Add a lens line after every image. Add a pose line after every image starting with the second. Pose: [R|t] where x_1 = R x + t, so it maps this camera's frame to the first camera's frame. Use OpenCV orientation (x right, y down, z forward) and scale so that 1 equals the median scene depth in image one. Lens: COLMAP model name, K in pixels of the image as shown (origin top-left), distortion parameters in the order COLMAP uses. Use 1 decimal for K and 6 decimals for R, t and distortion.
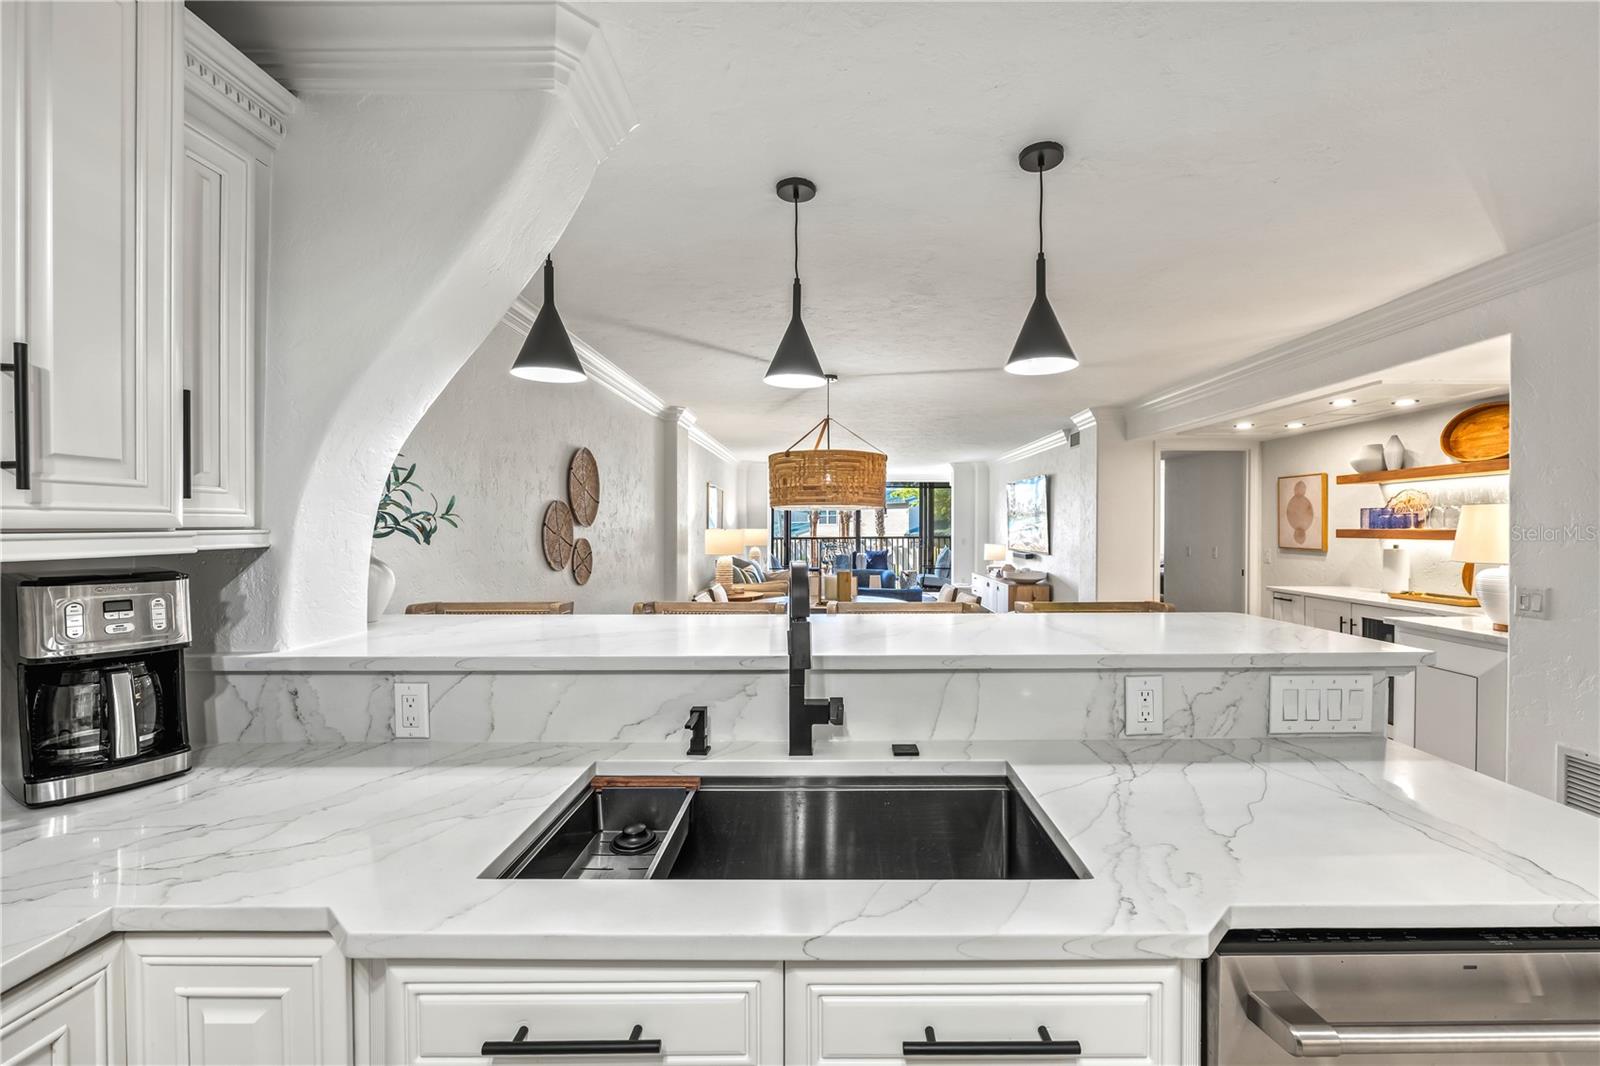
lens RADIAL K [[680.7, 0, 825.9], [0, 680.7, 529.0], [0, 0, 1]] dist [0.001426, 0.000141]
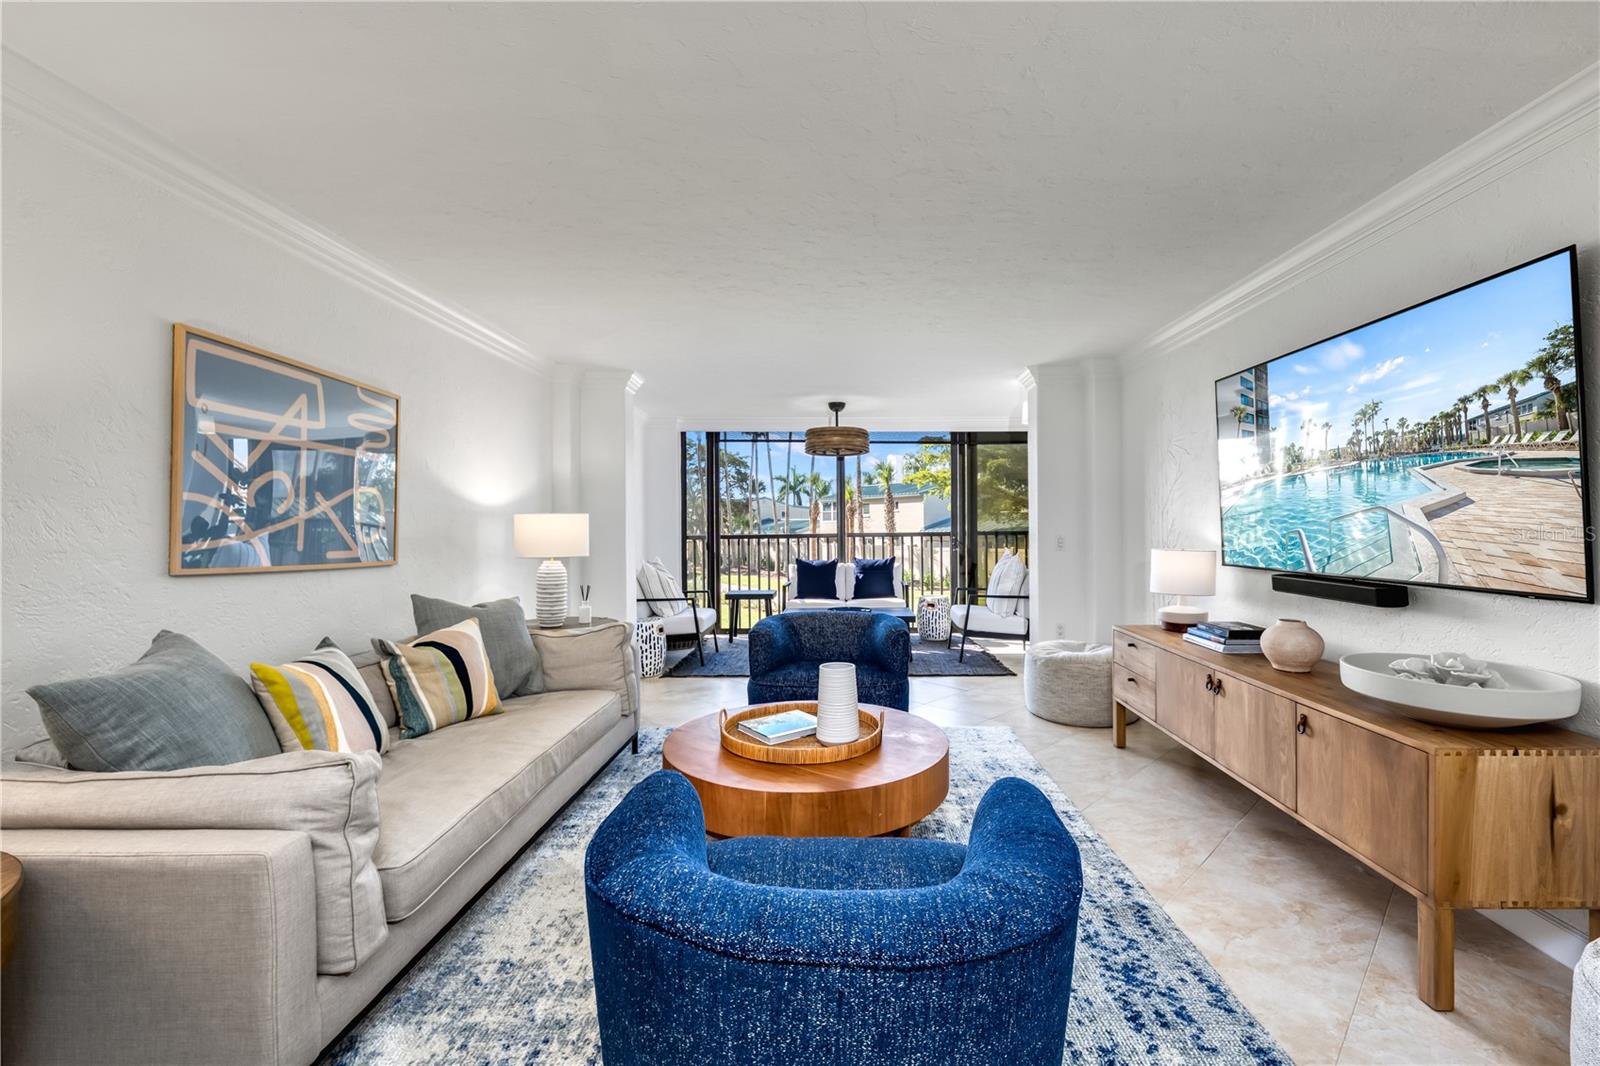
lens RADIAL K [[653.7, 0, 816.5], [0, 653.7, 524.4], [0, 0, 1]] dist [0.006402, -0.001773]
pose [[0.999255, -0.002843, -0.038487, 0.048554], [0.002707, 0.999990, -0.003593, 0.005662], [0.038497, 0.003487, 0.999253, 0.464949]]
